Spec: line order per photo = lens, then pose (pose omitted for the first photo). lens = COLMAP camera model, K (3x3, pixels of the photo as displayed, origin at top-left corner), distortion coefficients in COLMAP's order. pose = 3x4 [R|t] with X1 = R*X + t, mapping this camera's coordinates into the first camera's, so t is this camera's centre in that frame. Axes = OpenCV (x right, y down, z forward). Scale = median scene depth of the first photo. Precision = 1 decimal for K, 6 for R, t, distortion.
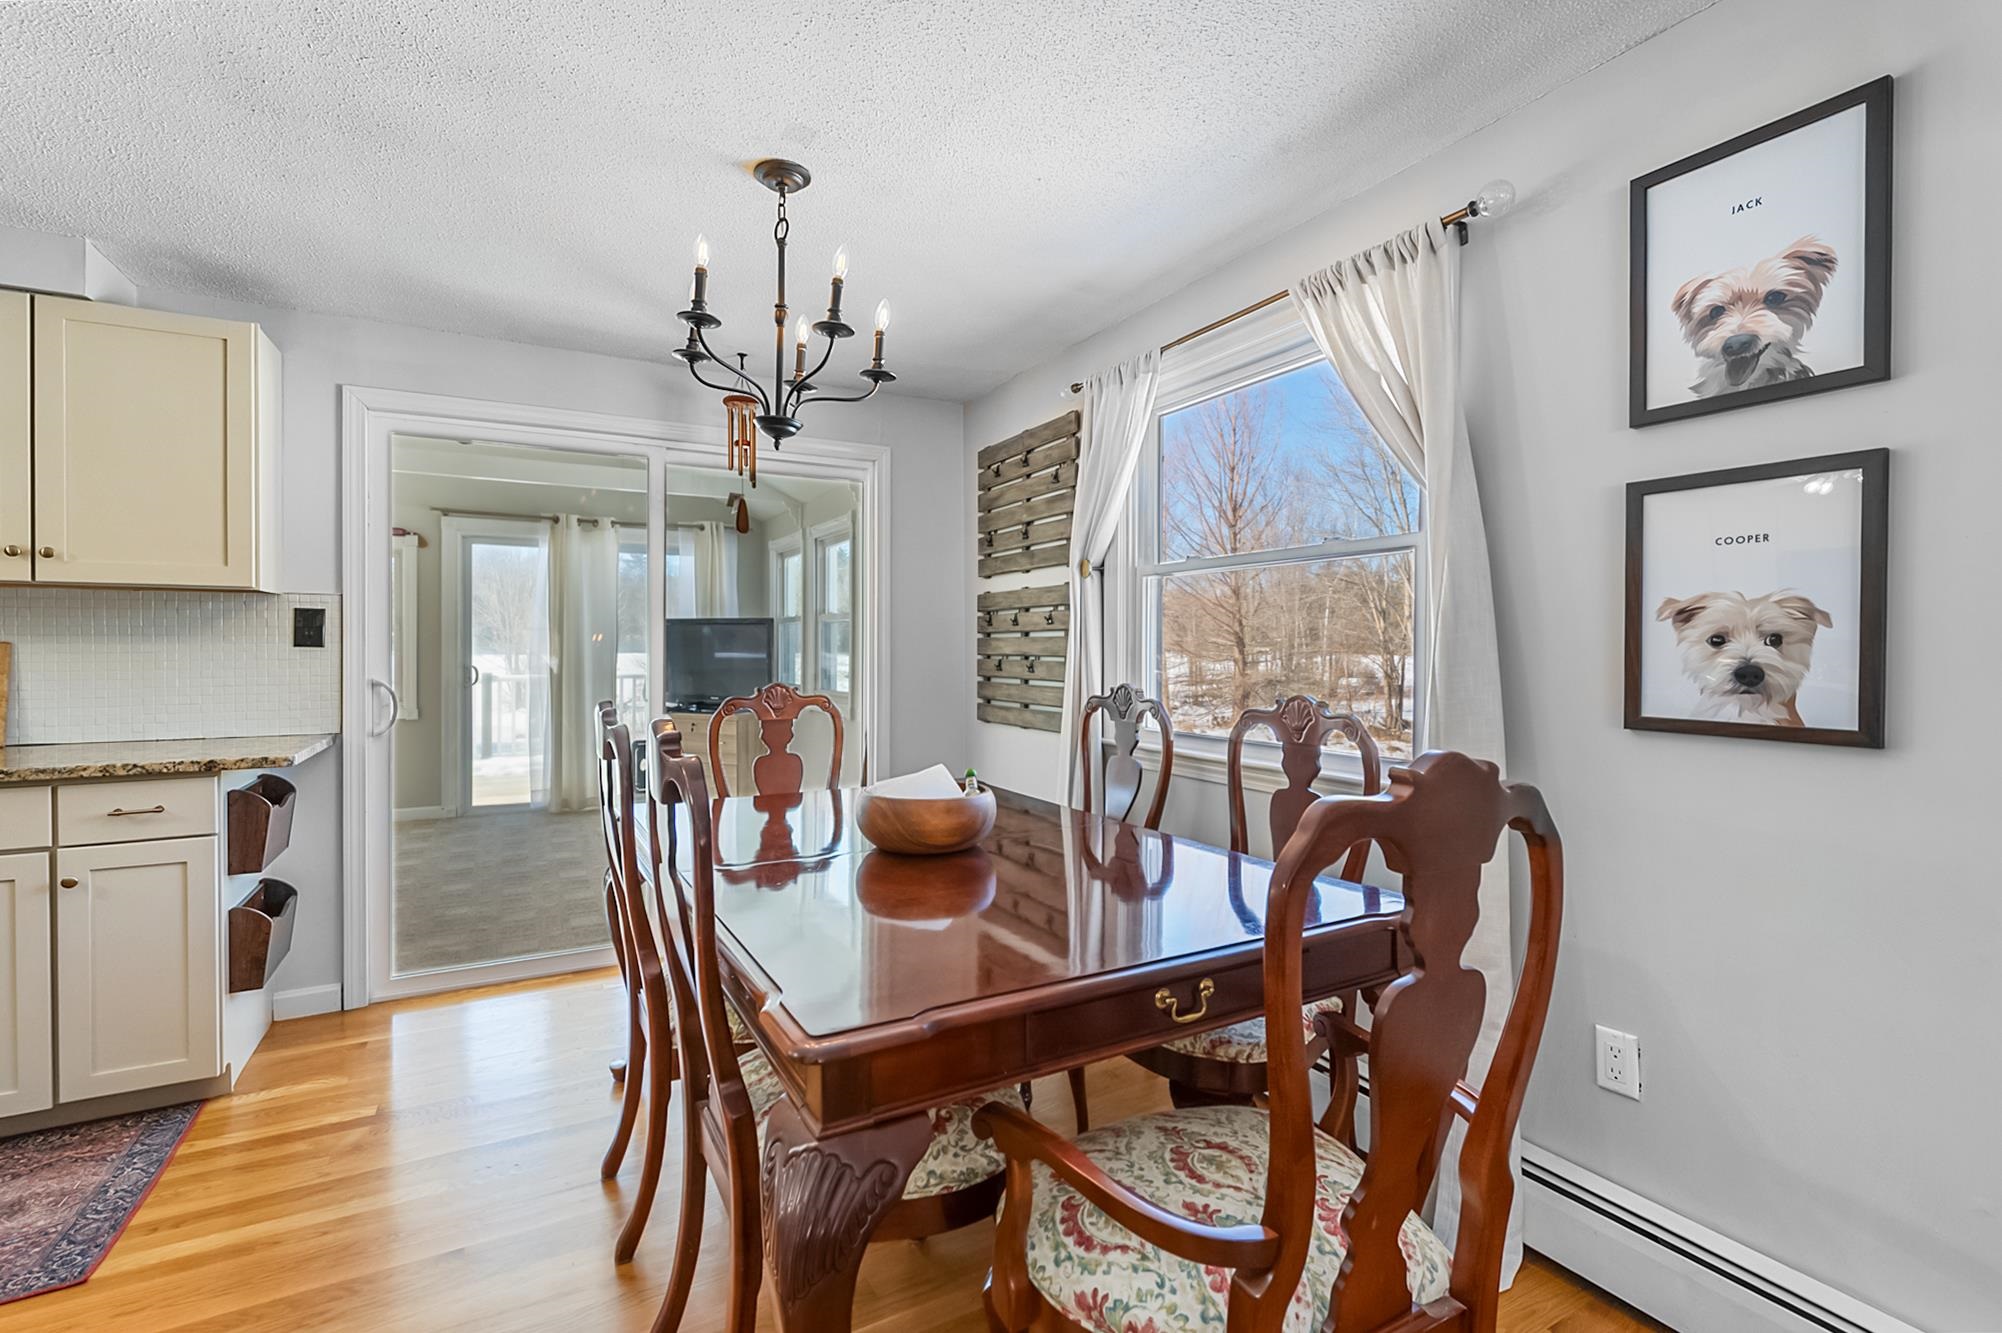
lens RADIAL K [[885.0, 0, 999.6], [0, 885.0, 656.2], [0, 0, 1]] dist [0.000213, -0.000309]
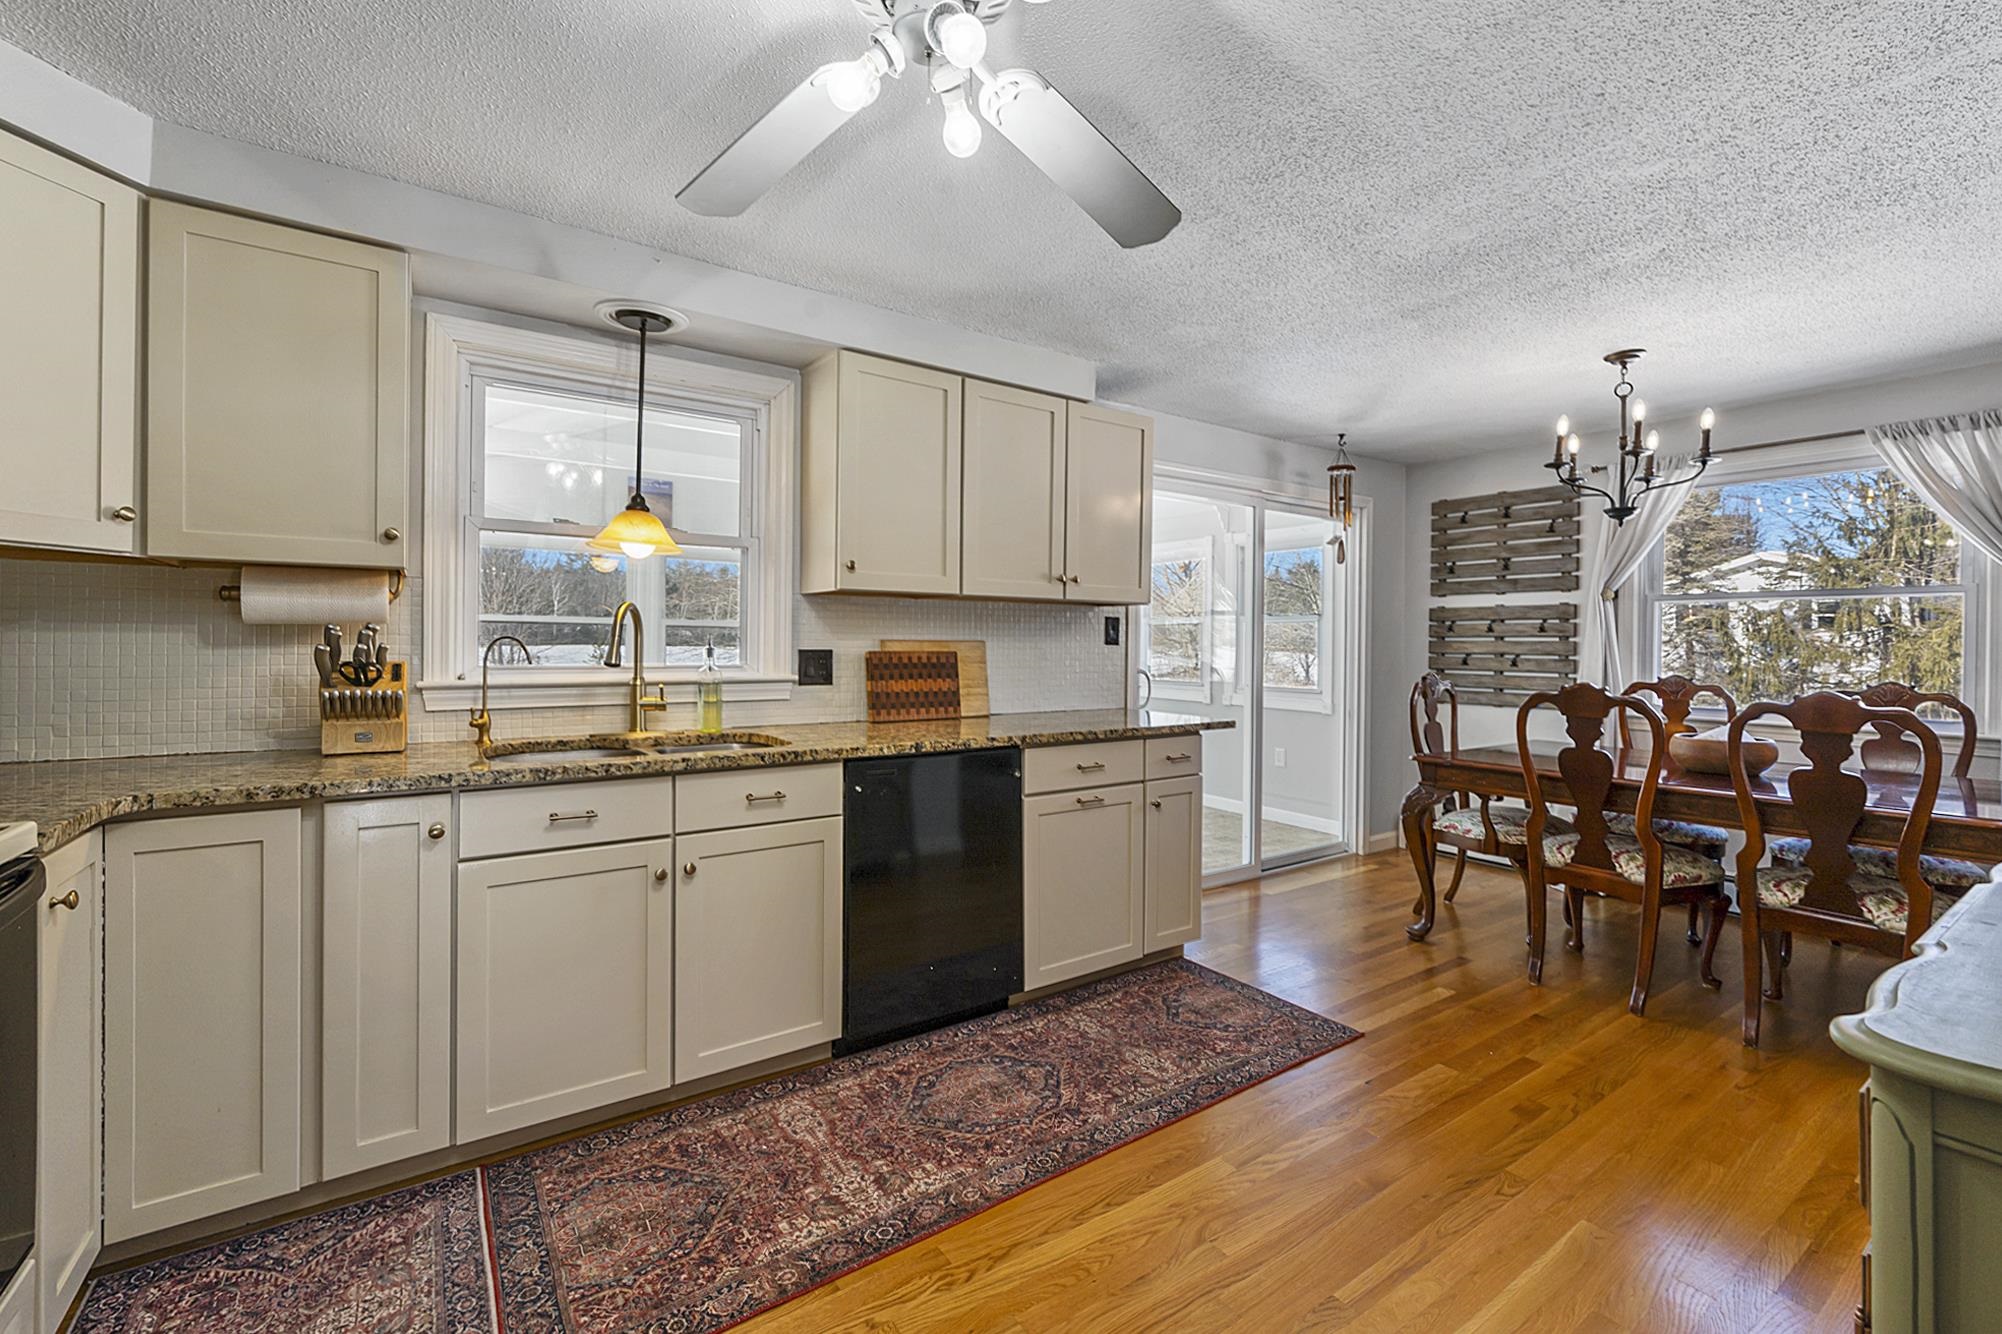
lens RADIAL K [[840.1, 0, 994.9], [0, 840.1, 647.5], [0, 0, 1]] dist [-0.001162, 0.000224]
pose [[0.995899, 0.008412, 0.090076, -1.506682], [-0.008124, 0.999961, -0.003564, 0.000219], [-0.090102, 0.002817, 0.995929, -0.408923]]
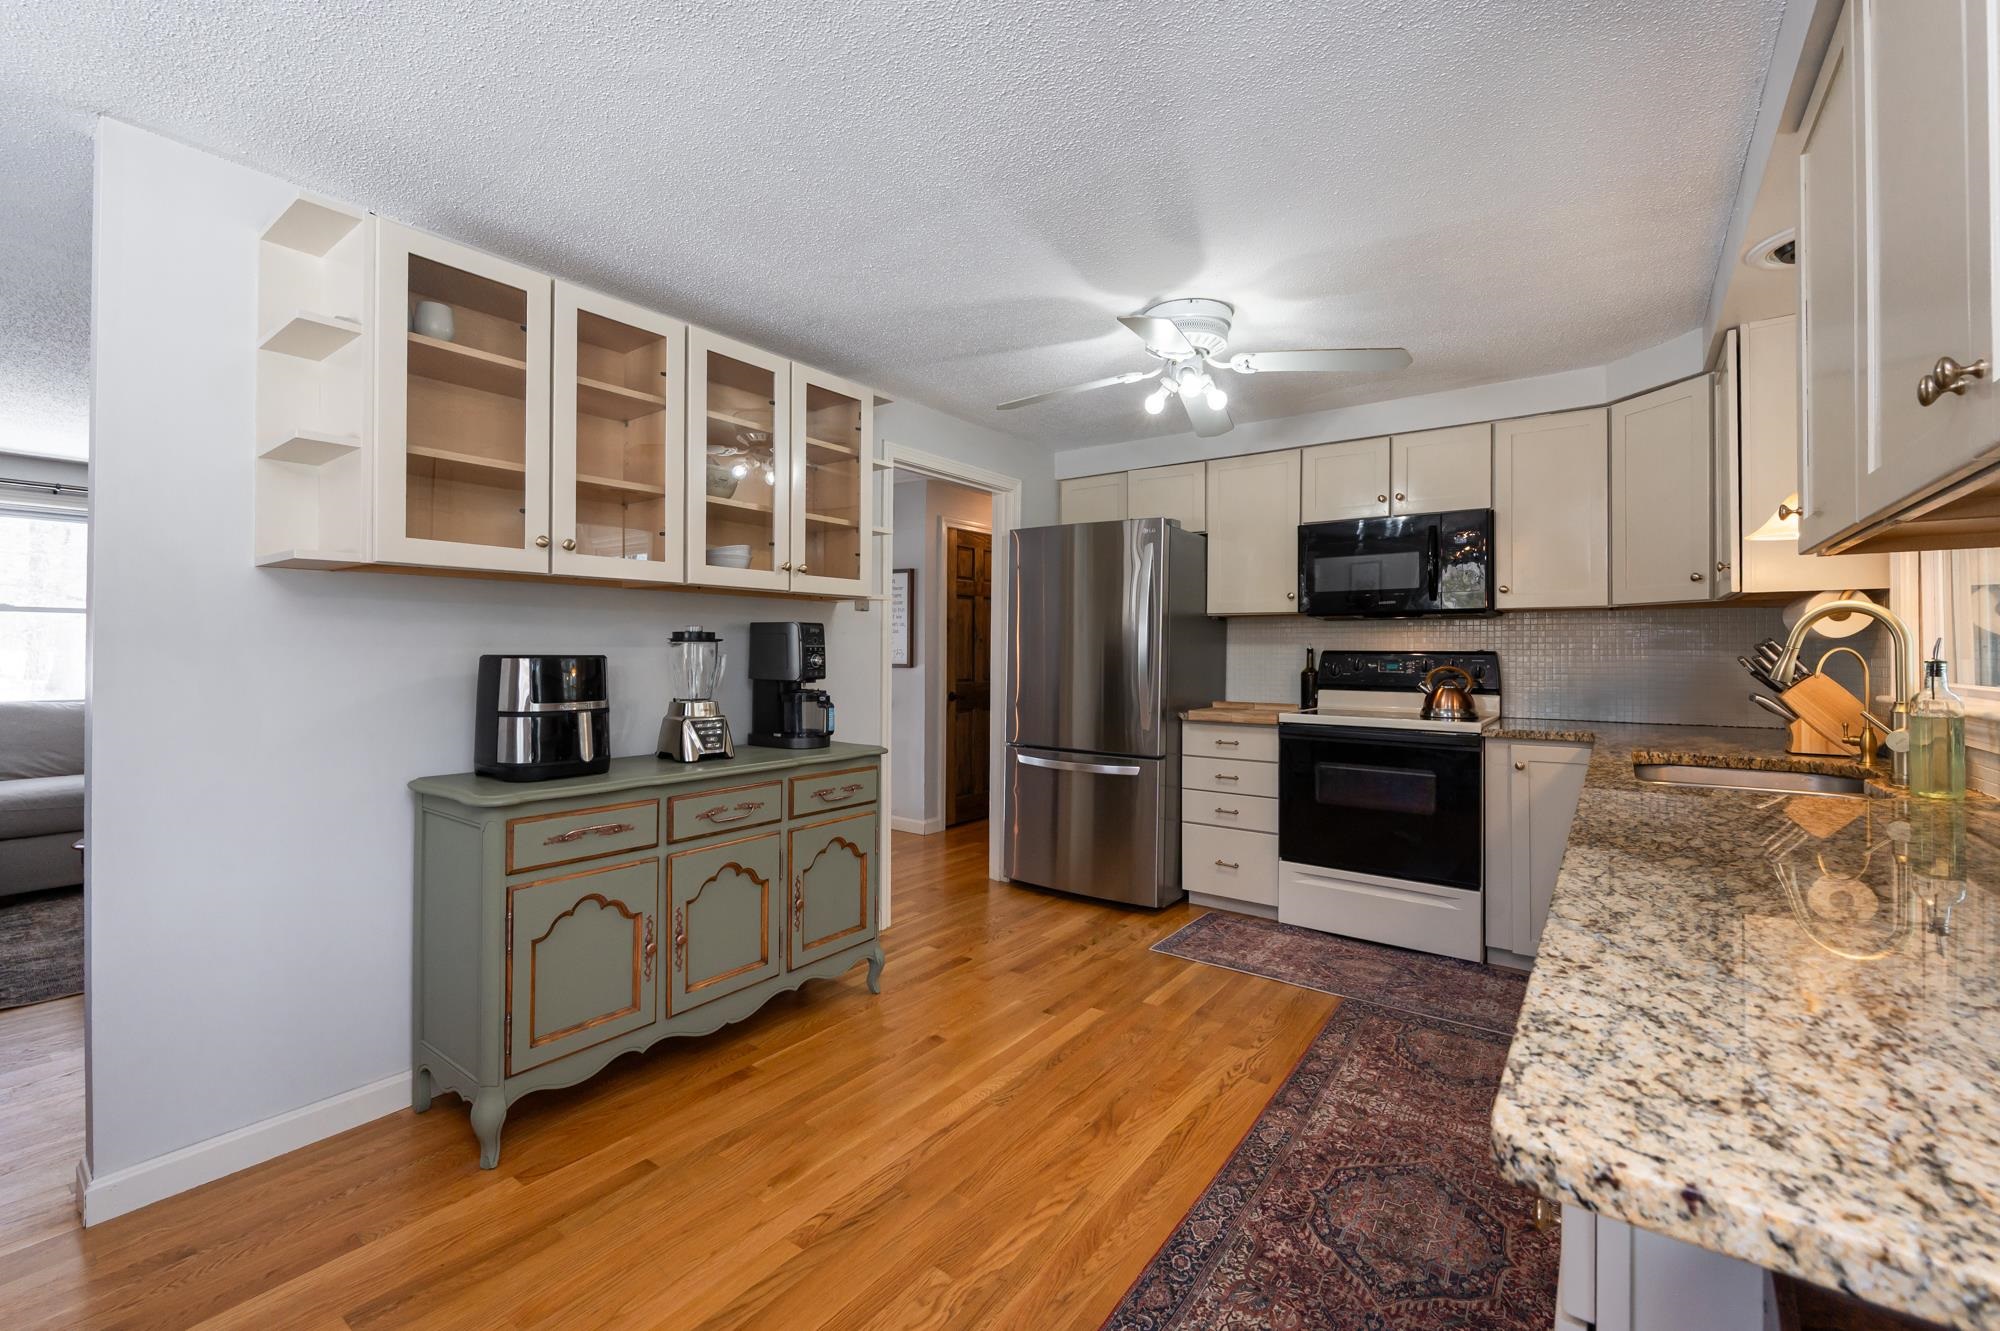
lens RADIAL K [[845.9, 0, 990.9], [0, 845.9, 645.3], [0, 0, 1]] dist [-0.001996, -0.000012]
pose [[-0.911038, -0.005190, -0.412290, -0.664926], [-0.006207, 0.999980, 0.001128, -0.009928], [0.412276, 0.003587, -0.911052, 1.309045]]
